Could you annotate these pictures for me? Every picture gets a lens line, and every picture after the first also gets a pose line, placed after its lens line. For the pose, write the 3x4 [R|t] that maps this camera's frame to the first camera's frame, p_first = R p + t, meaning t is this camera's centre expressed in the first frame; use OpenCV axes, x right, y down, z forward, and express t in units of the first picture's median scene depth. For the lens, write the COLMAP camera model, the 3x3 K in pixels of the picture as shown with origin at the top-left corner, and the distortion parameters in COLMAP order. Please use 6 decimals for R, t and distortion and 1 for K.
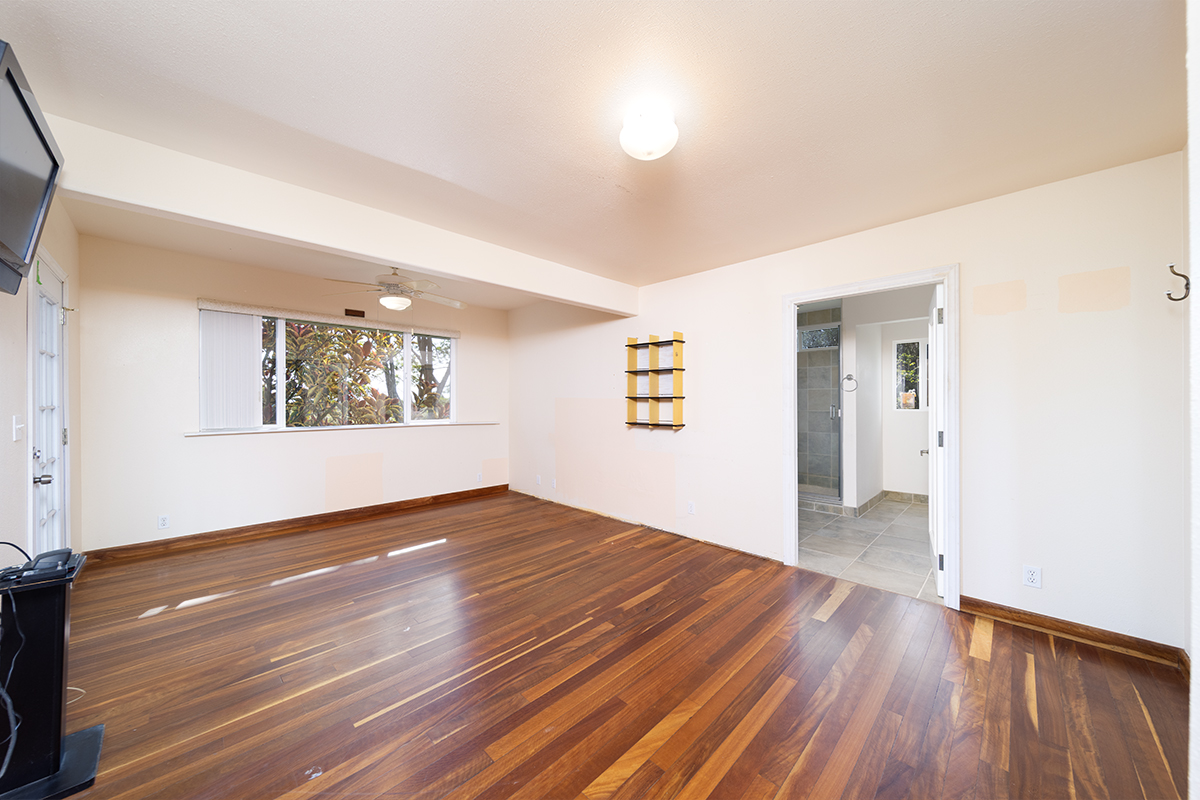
lens RADIAL K [[422.7, 0, 595.8], [0, 422.7, 398.7], [0, 0, 1]] dist [0.000735, -0.000116]
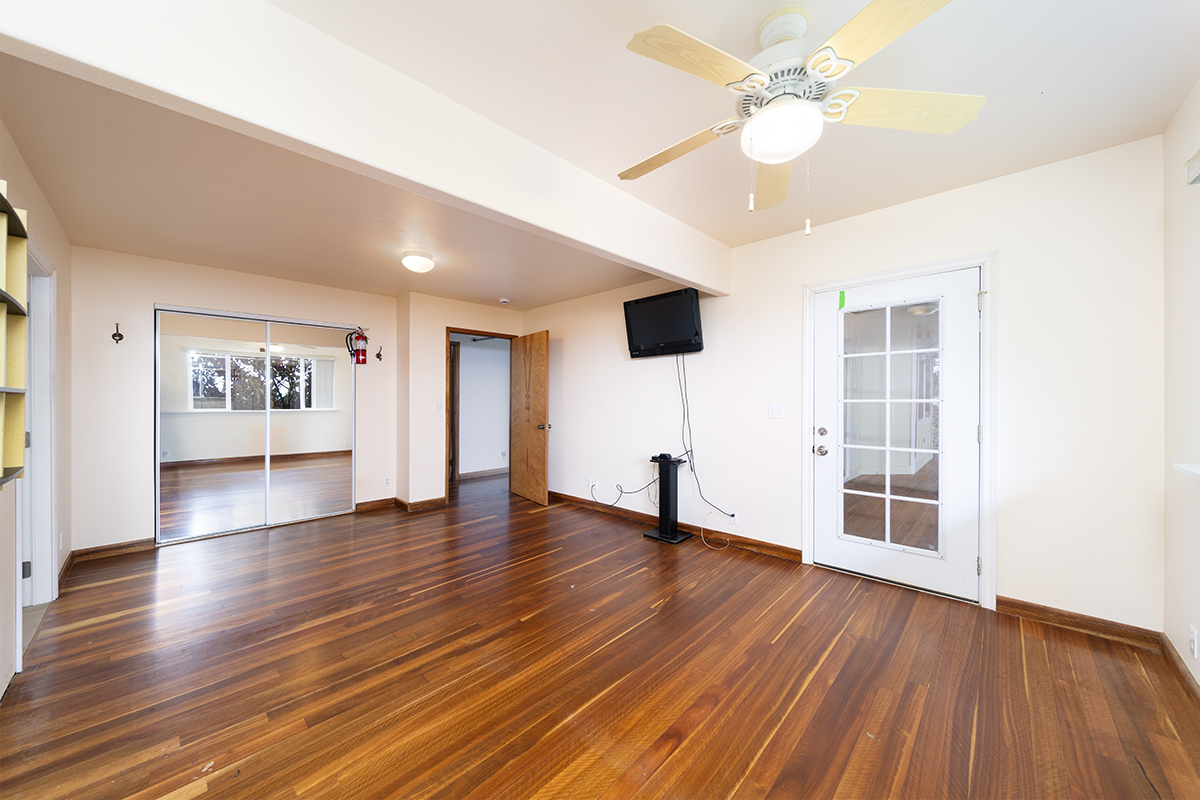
lens RADIAL K [[422.7, 0, 595.8], [0, 422.7, 398.7], [0, 0, 1]] dist [0.000735, -0.000116]
pose [[-0.999699, 0.005317, -0.023971, -0.375191], [0.005344, 0.999985, -0.001060, 0.009322], [0.023965, -0.001187, -0.999712, 1.696556]]
